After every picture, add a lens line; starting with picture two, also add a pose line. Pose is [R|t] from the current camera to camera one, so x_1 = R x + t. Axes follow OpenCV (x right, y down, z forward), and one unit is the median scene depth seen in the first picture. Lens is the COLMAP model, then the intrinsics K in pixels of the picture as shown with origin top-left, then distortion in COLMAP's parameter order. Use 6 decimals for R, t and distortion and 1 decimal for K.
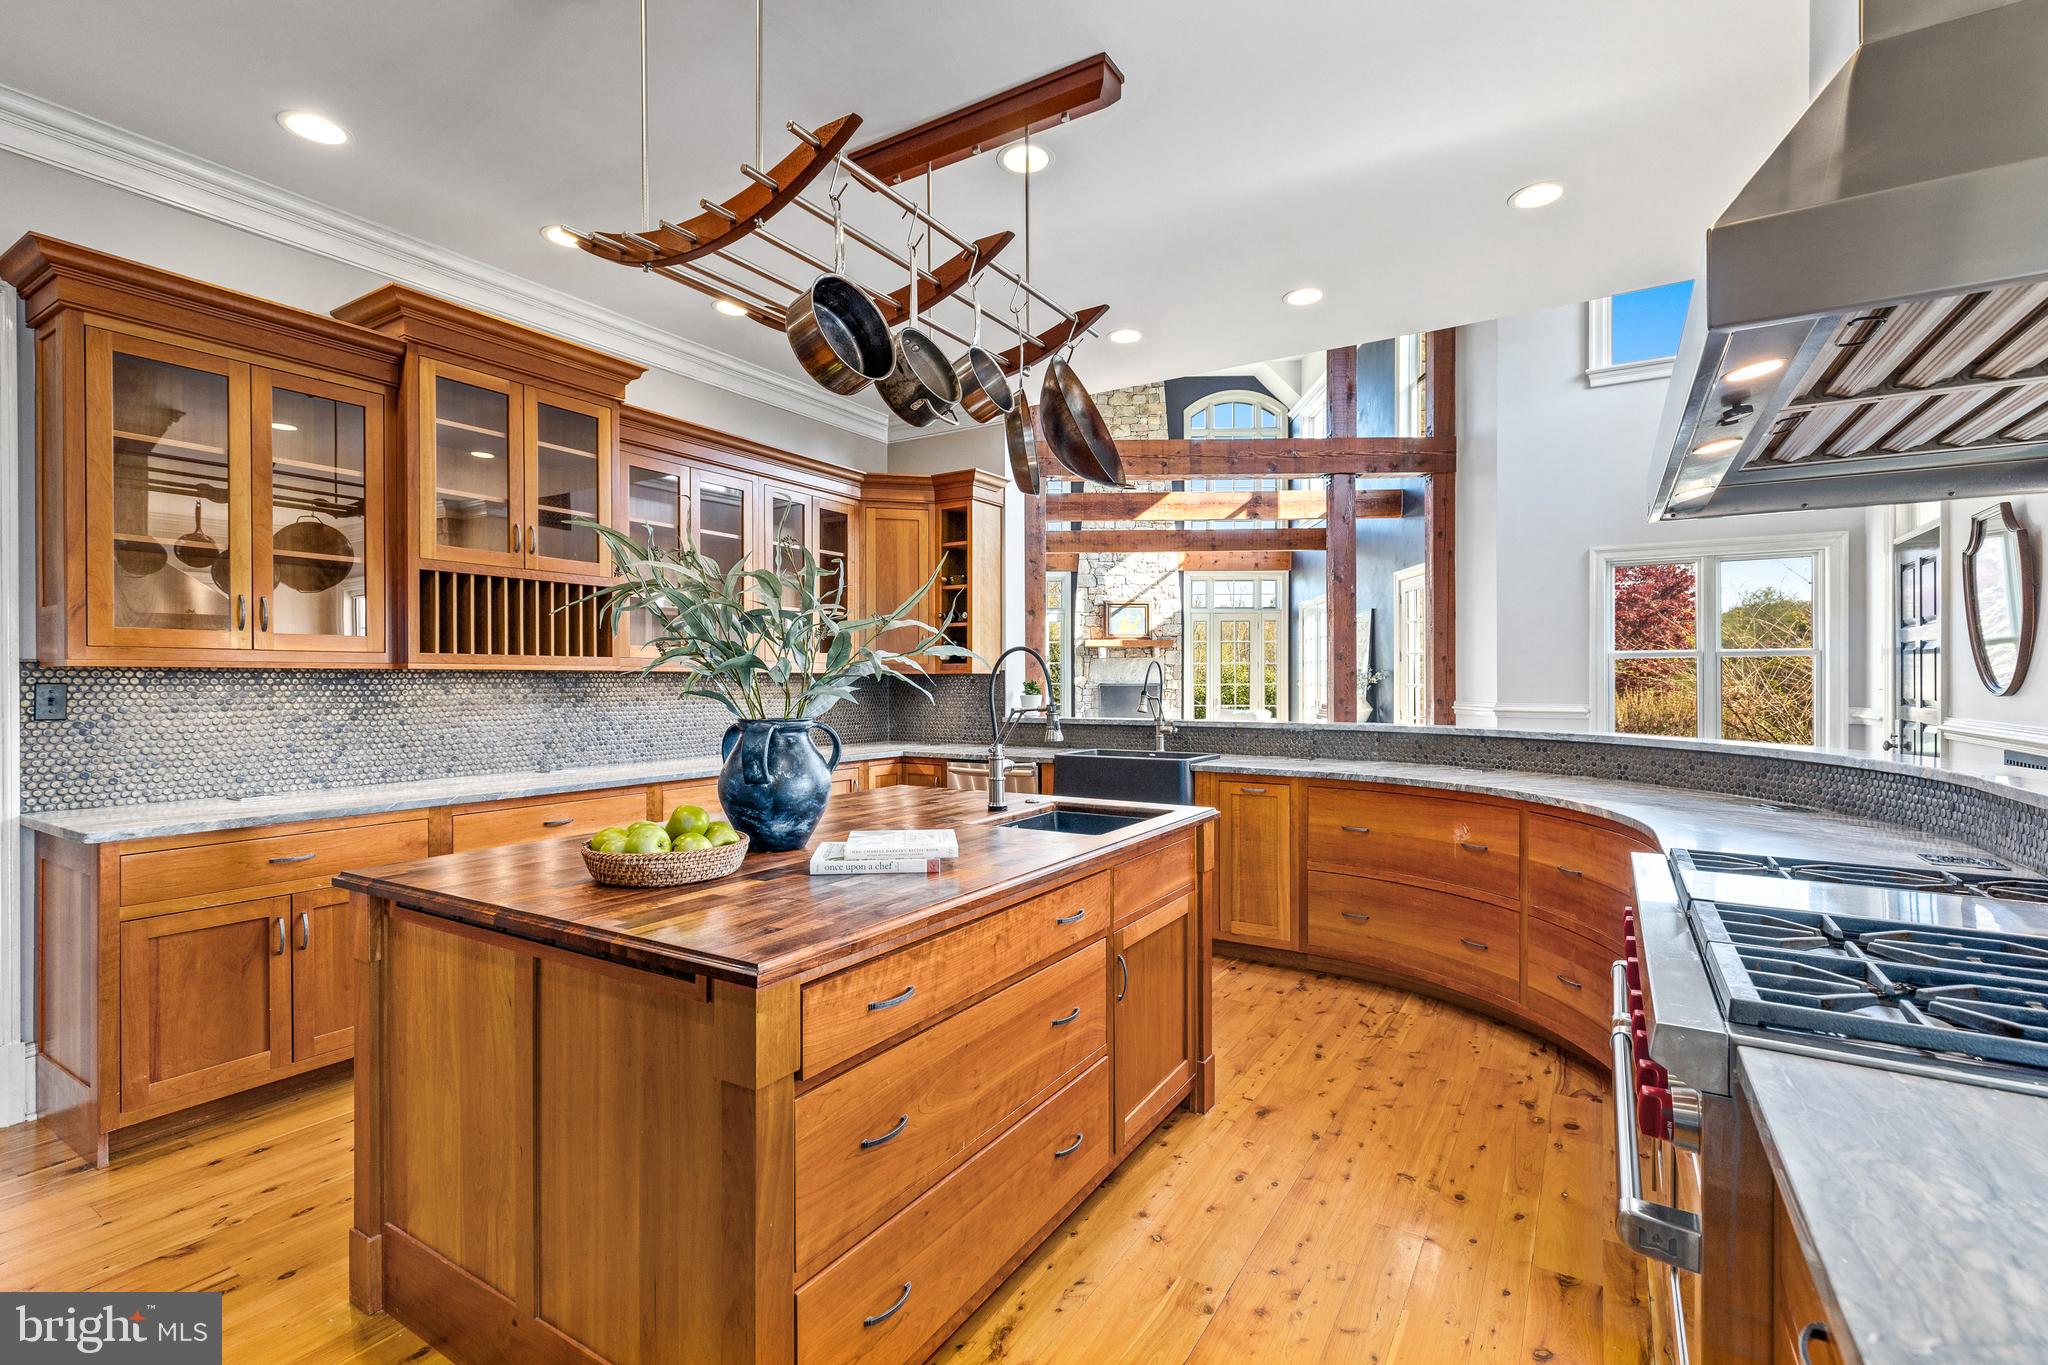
lens RADIAL K [[912.9, 0, 1009.1], [0, 912.9, 680.8], [0, 0, 1]] dist [0.000310, -0.000979]
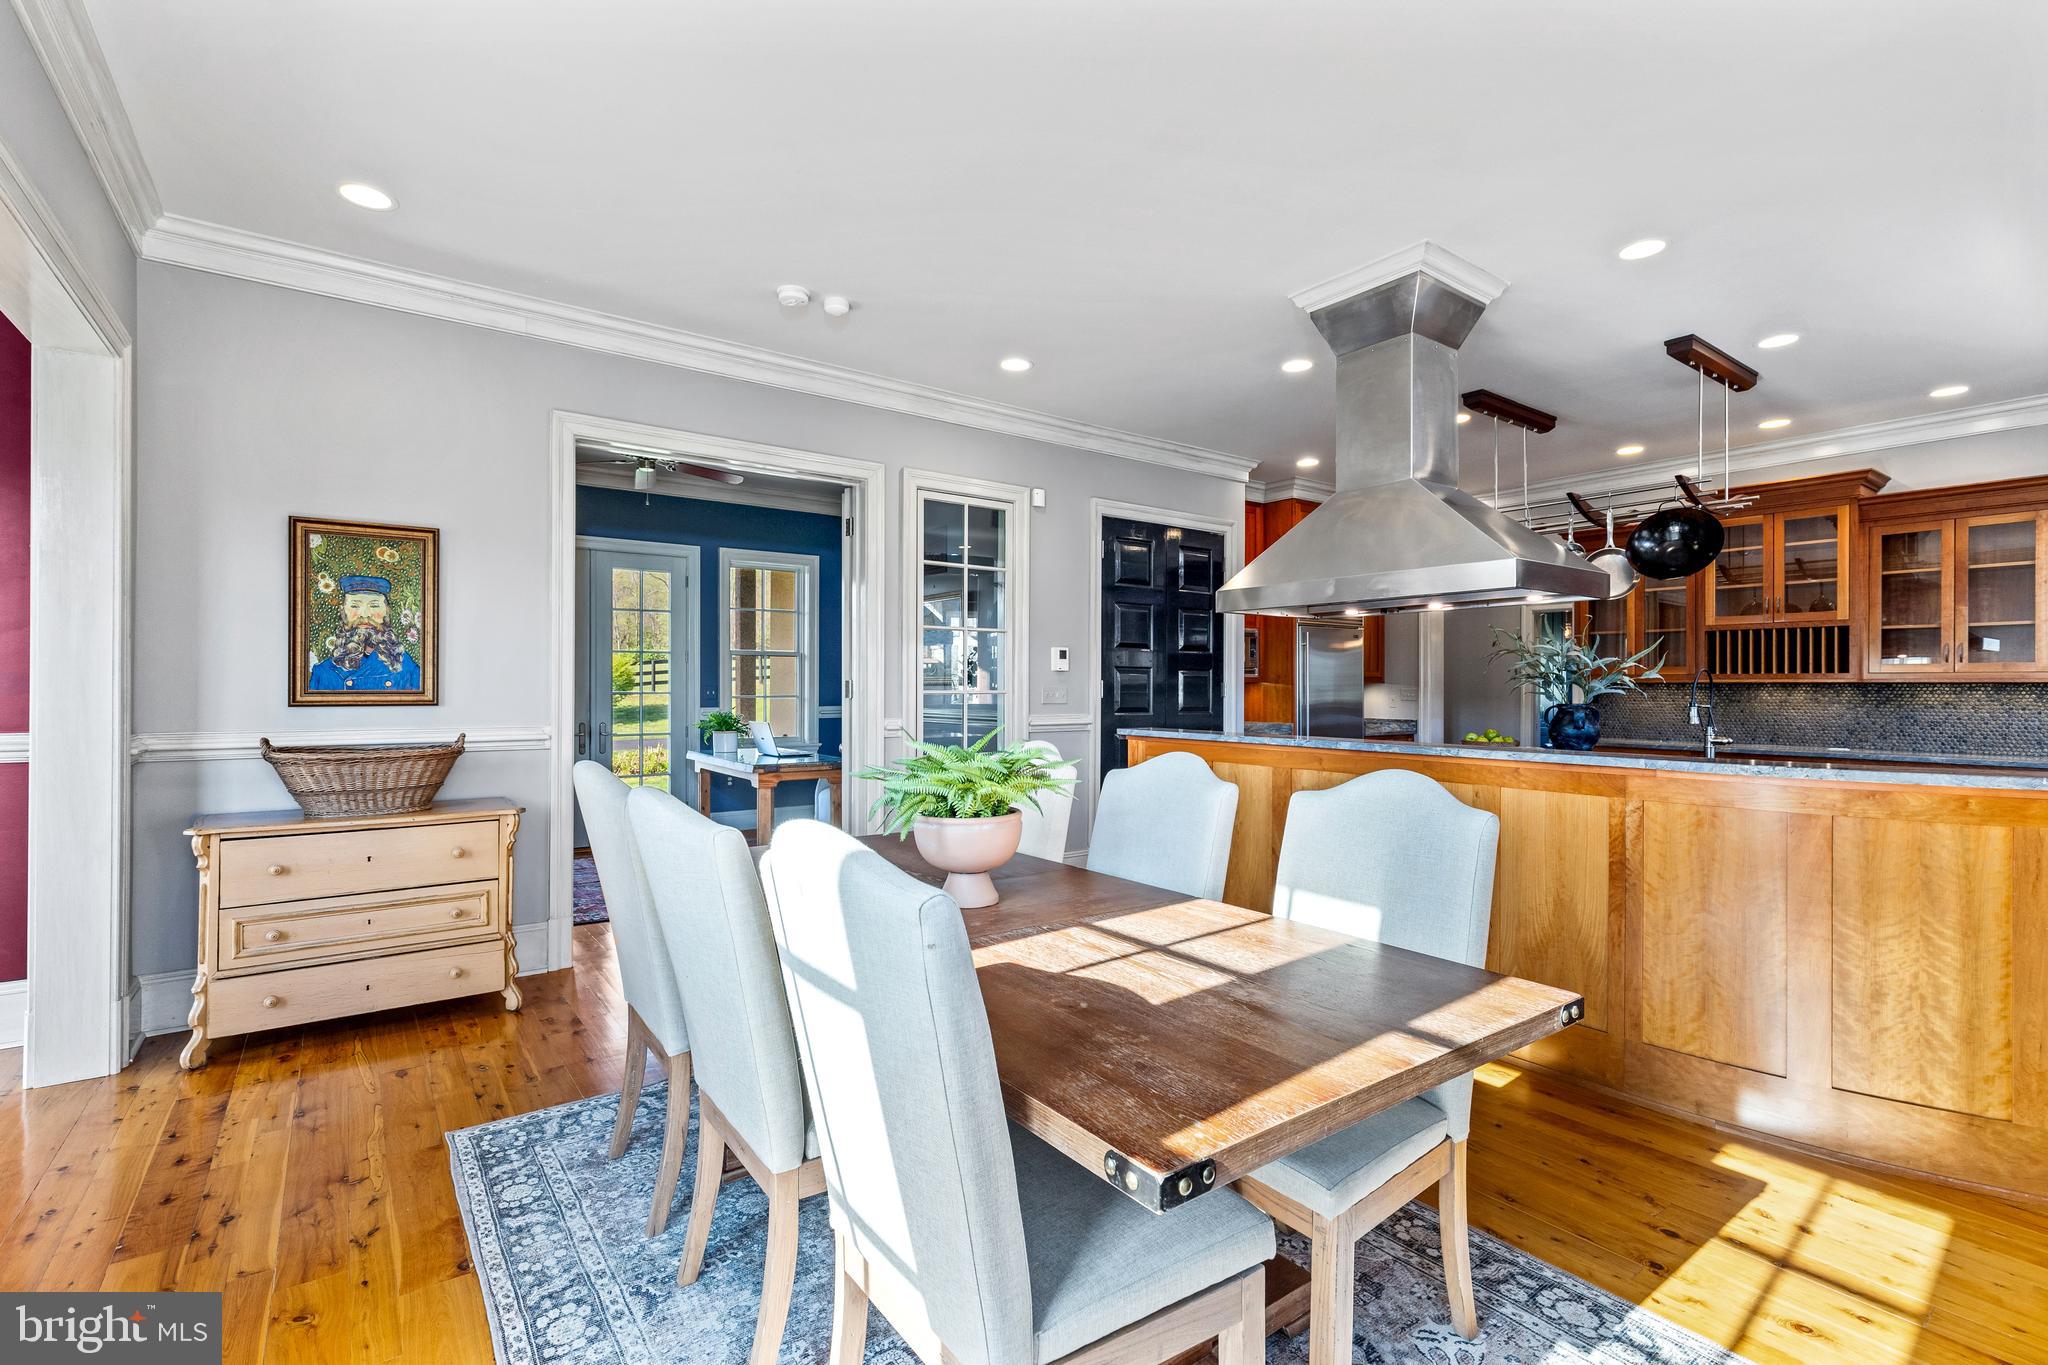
lens RADIAL K [[912.9, 0, 1018.6], [0, 912.9, 686.9], [0, 0, 1]] dist [0.000310, -0.000979]
pose [[-0.368285, -0.000332, -0.929713, 1.049377], [-0.005482, 0.999983, 0.001814, 0.001170], [0.929697, 0.005765, -0.368281, 0.217636]]
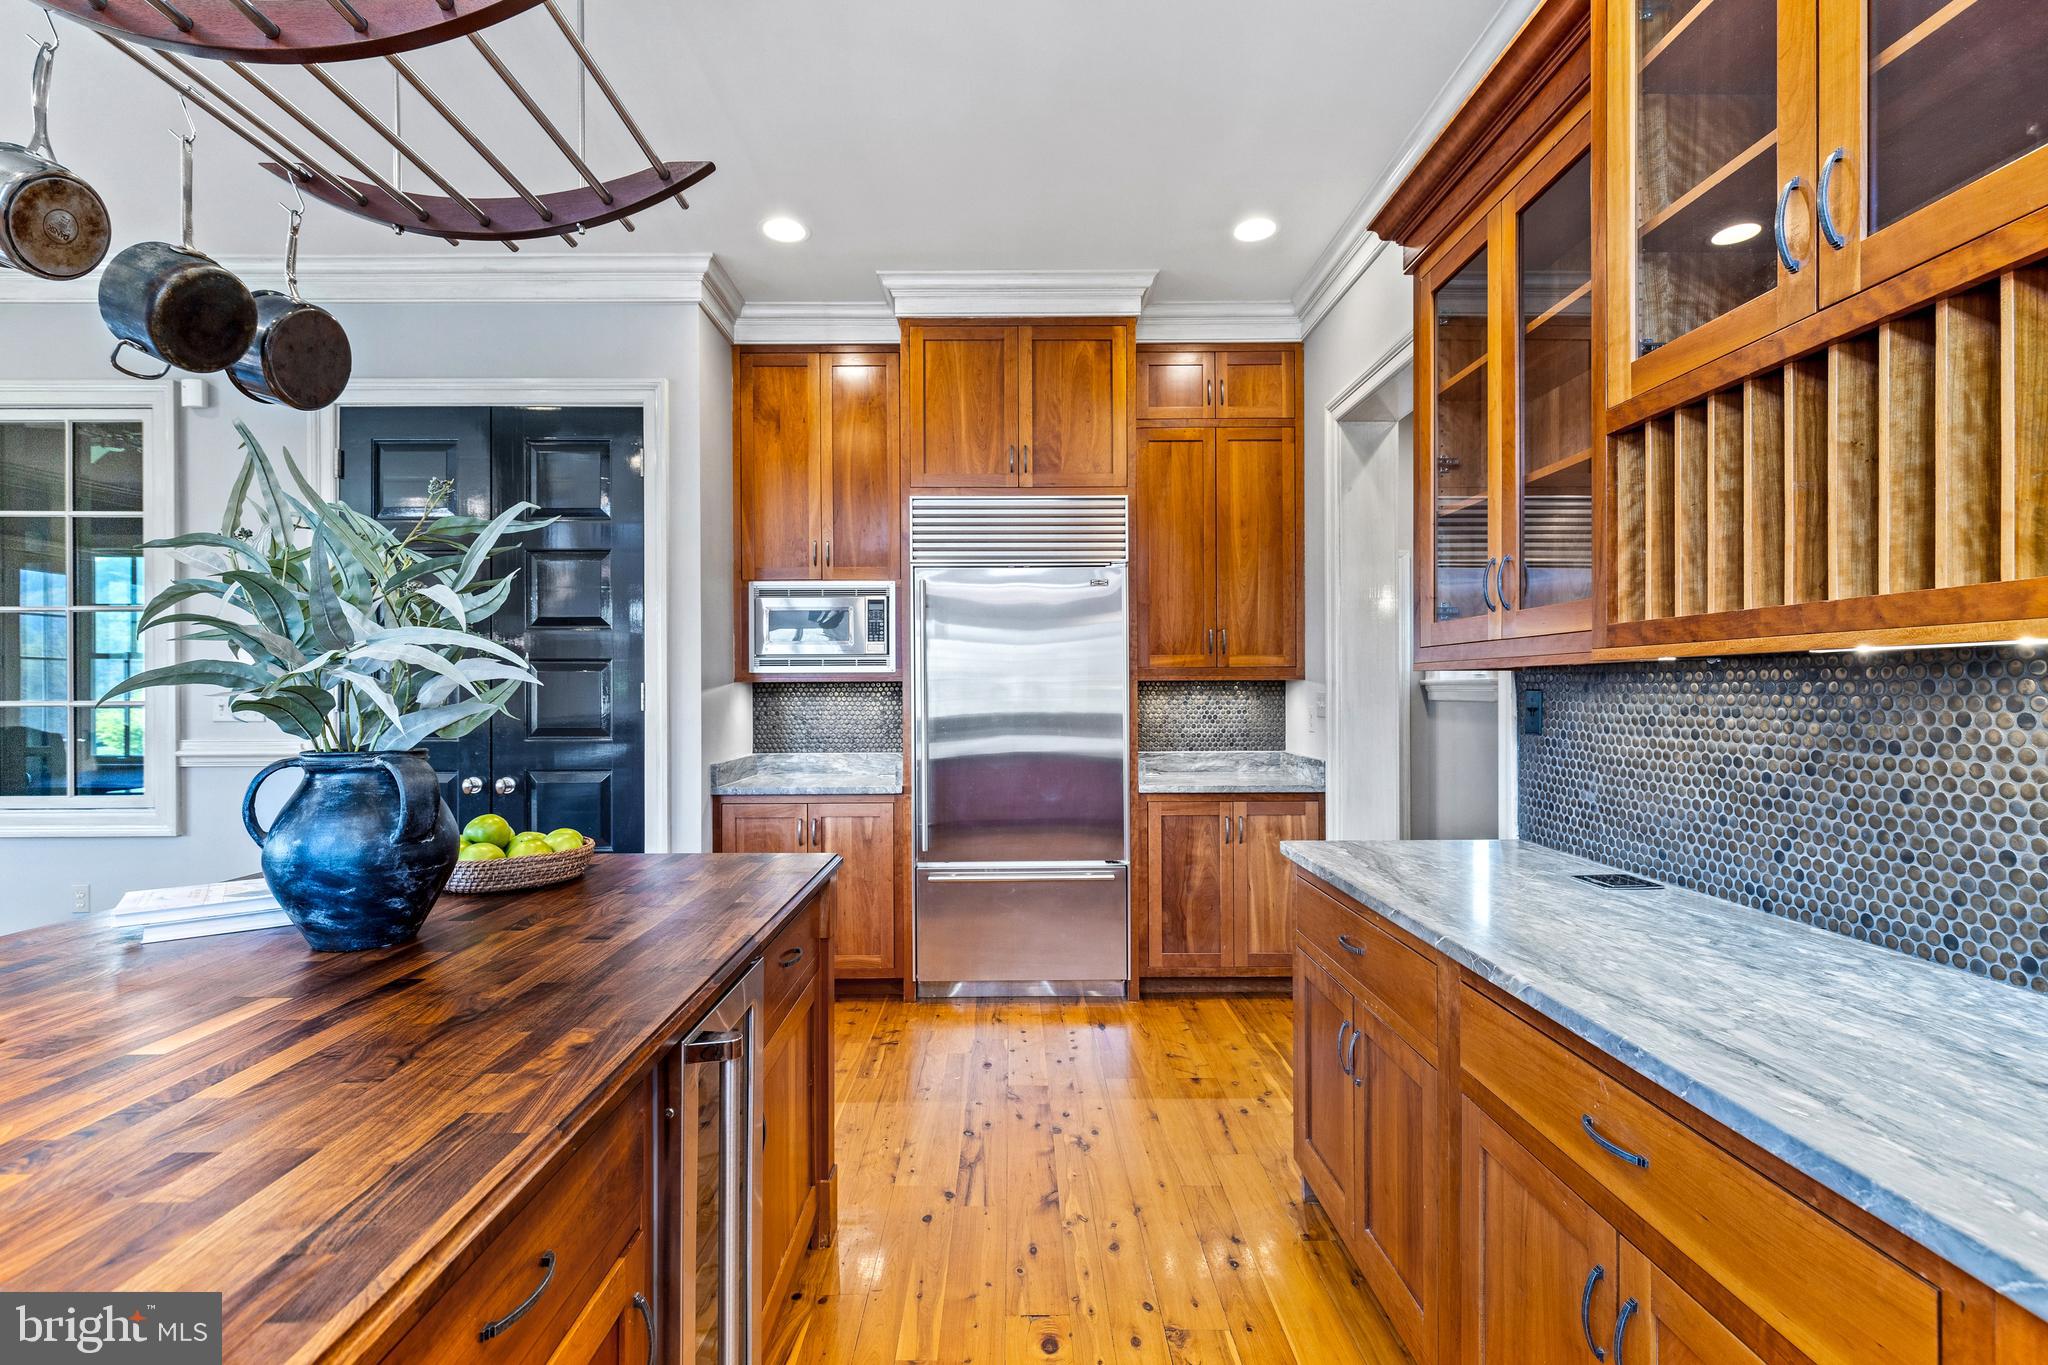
lens RADIAL K [[912.9, 0, 1025.0], [0, 912.9, 683.7], [0, 0, 1]] dist [0.000310, -0.000979]
pose [[-0.835232, 0.005931, -0.549866, -0.115691], [0.002636, 0.999974, 0.006782, -0.008828], [0.549892, 0.004215, -0.835225, 0.747847]]
